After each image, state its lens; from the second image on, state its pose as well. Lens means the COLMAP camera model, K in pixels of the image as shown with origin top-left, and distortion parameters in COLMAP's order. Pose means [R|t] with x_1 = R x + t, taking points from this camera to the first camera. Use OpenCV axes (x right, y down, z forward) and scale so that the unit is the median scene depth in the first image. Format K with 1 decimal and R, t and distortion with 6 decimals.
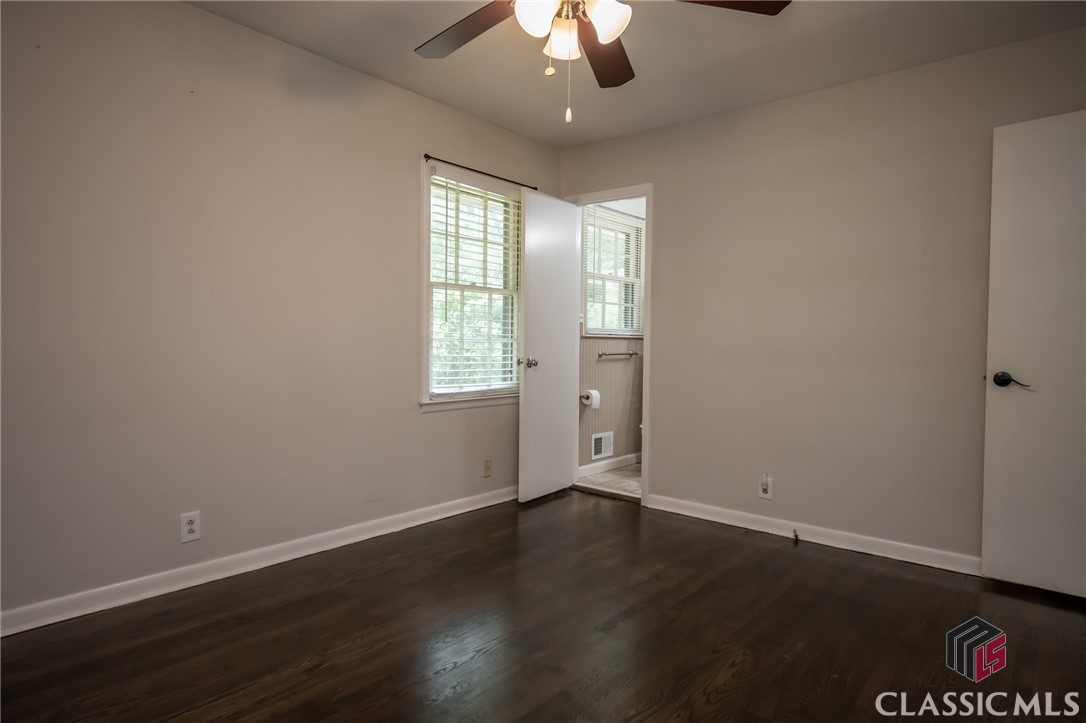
lens RADIAL K [[620.4, 0, 545.0], [0, 620.4, 359.4], [0, 0, 1]] dist [0.001594, -0.000836]
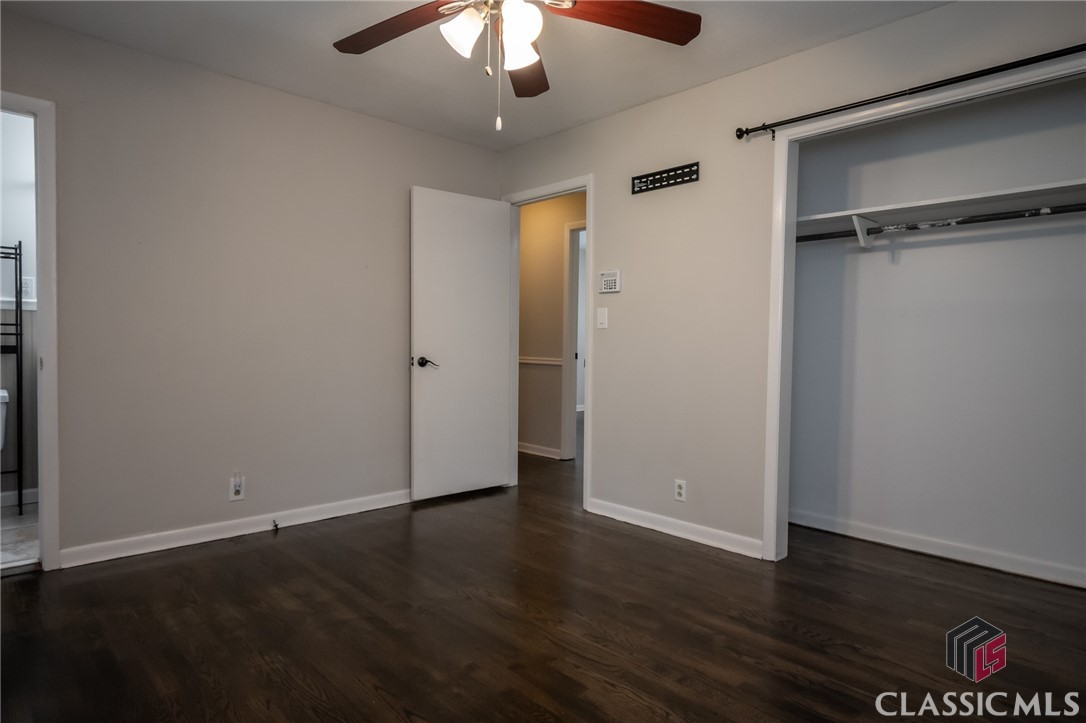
lens RADIAL K [[620.4, 0, 545.0], [0, 620.4, 359.4], [0, 0, 1]] dist [0.001594, -0.000836]
pose [[0.108433, -0.036901, 0.993419, -0.545161], [0.017823, 0.999222, 0.035171, -0.015136], [-0.993944, 0.013892, 0.109006, 0.448041]]
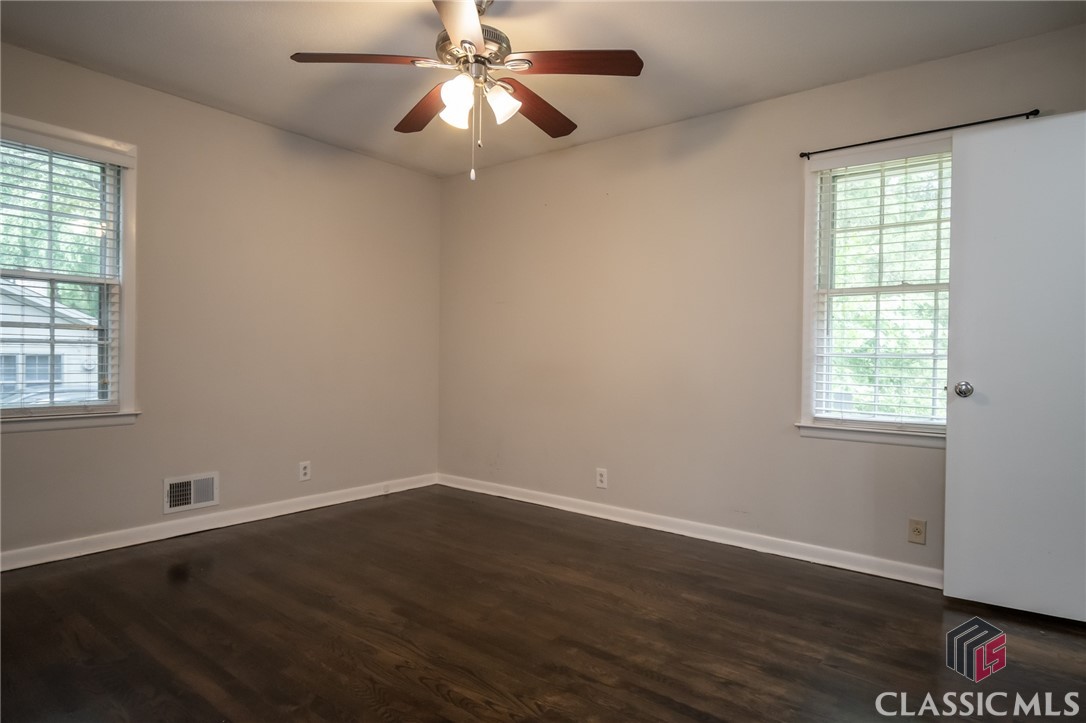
lens RADIAL K [[620.4, 0, 545.0], [0, 620.4, 359.4], [0, 0, 1]] dist [0.001594, -0.000836]
pose [[0.032158, -0.005881, -0.999465, 0.724503], [-0.045556, 0.998935, -0.007344, -0.001983], [0.998444, 0.045768, 0.031856, 0.617344]]
